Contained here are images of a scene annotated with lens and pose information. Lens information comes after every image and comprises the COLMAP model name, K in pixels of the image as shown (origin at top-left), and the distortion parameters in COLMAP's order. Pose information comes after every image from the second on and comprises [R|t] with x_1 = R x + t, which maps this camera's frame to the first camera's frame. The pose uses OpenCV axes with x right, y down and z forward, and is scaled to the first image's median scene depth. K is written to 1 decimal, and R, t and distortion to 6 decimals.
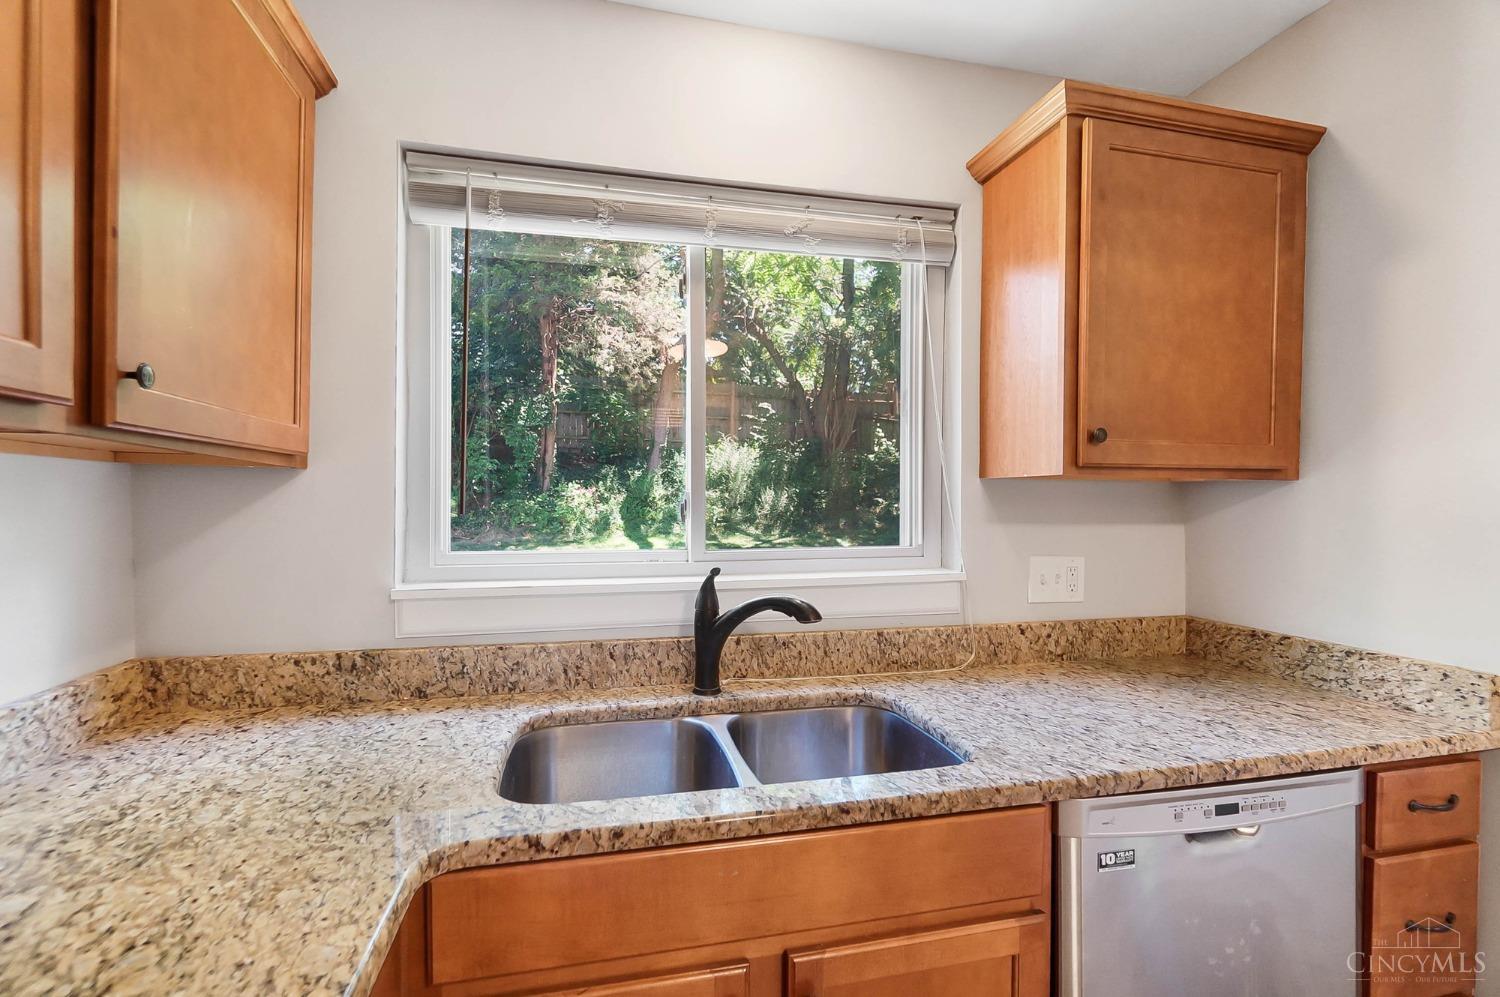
lens RADIAL K [[656.3, 0, 740.4], [0, 656.3, 508.4], [0, 0, 1]] dist [0.000658, 0.000247]
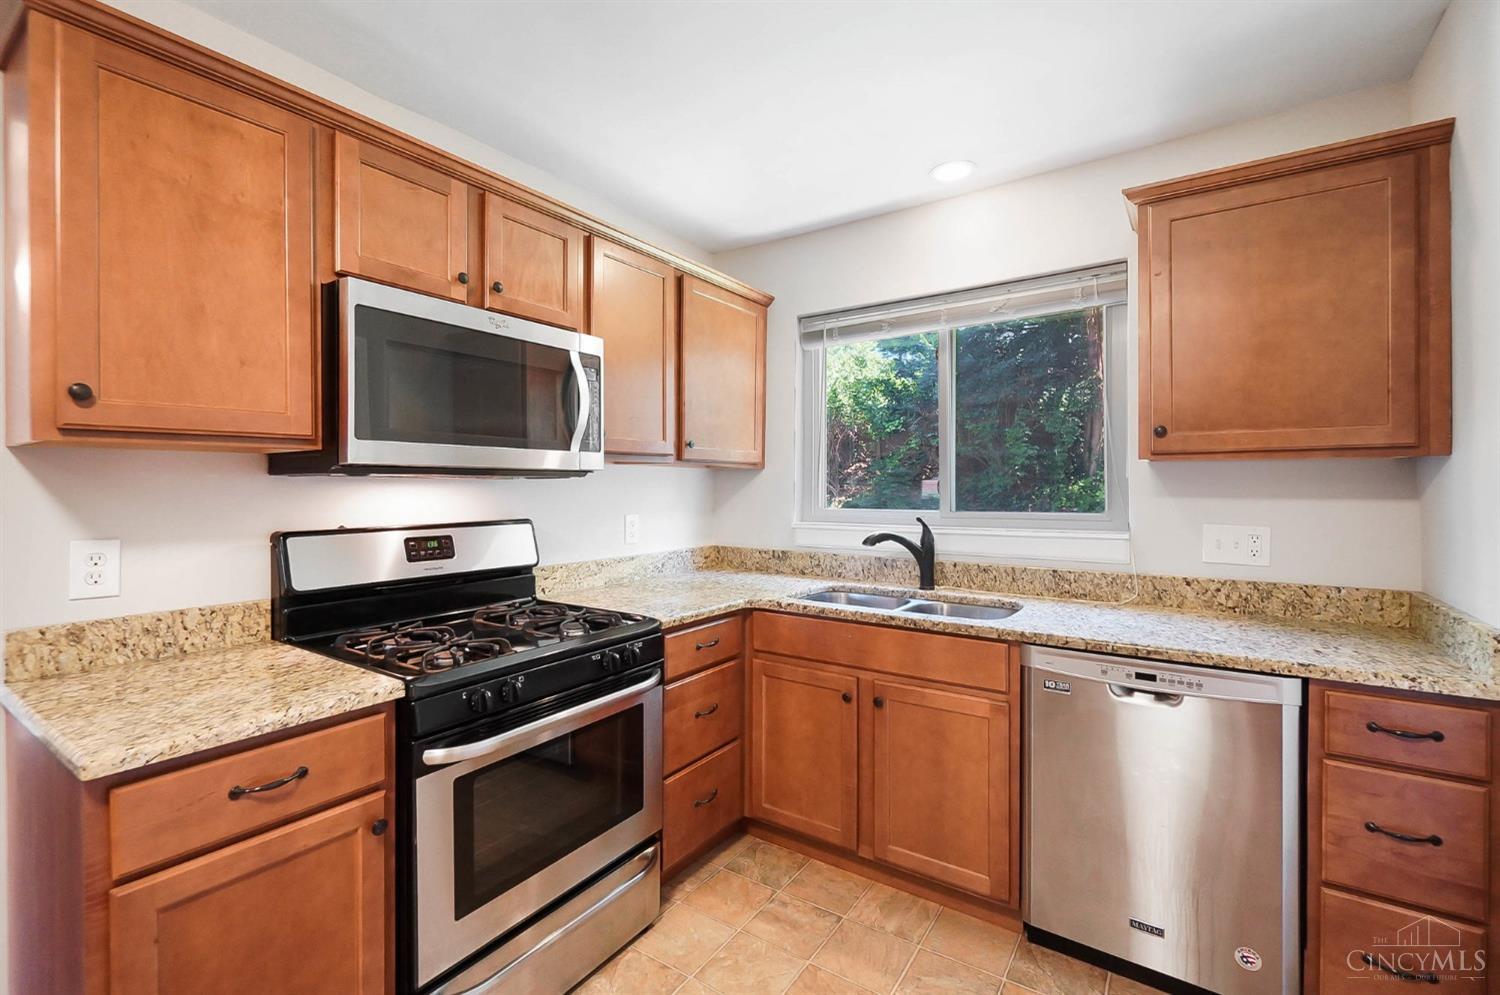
lens RADIAL K [[656.3, 0, 754.2], [0, 656.3, 489.7], [0, 0, 1]] dist [0.000658, 0.000247]
pose [[0.677124, -0.000038, -0.735869, 0.885311], [-0.004792, 0.999979, -0.004461, 0.020975], [0.735853, 0.006547, 0.677109, -0.510127]]
